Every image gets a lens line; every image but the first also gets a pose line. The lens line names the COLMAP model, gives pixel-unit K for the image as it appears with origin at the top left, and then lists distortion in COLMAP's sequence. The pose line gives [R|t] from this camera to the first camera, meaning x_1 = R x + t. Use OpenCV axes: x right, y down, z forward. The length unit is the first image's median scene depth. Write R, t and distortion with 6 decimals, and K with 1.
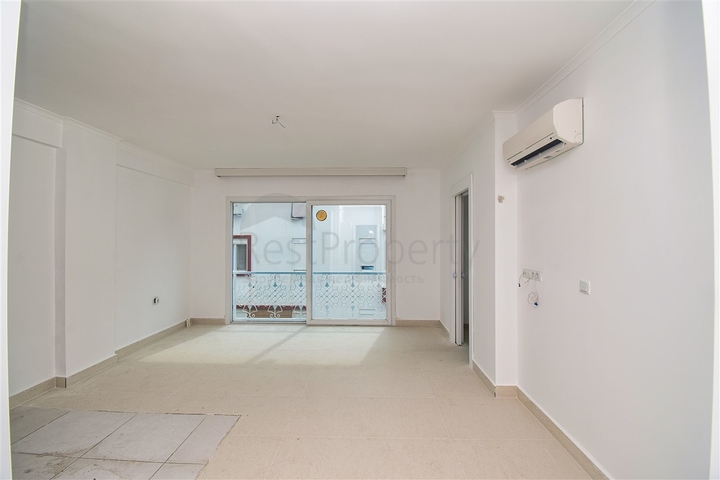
lens RADIAL K [[320.0, 0, 359.0], [0, 320.0, 239.2], [0, 0, 1]] dist [-0.002024, -0.004214]
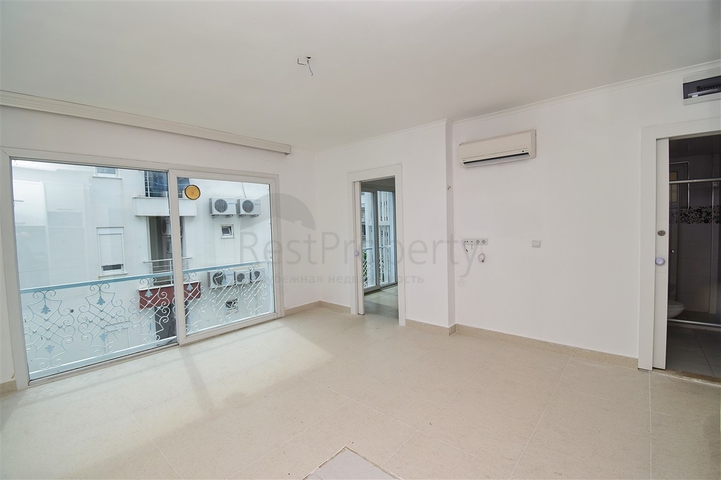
lens RADIAL K [[320.4, 0, 363.3], [0, 320.4, 238.4], [0, 0, 1]] dist [-0.002024, -0.004214]
pose [[0.627245, -0.055597, 0.776835, -0.516242], [0.026407, 0.998393, 0.050131, 0.005212], [-0.778375, -0.010930, 0.627705, 0.277125]]
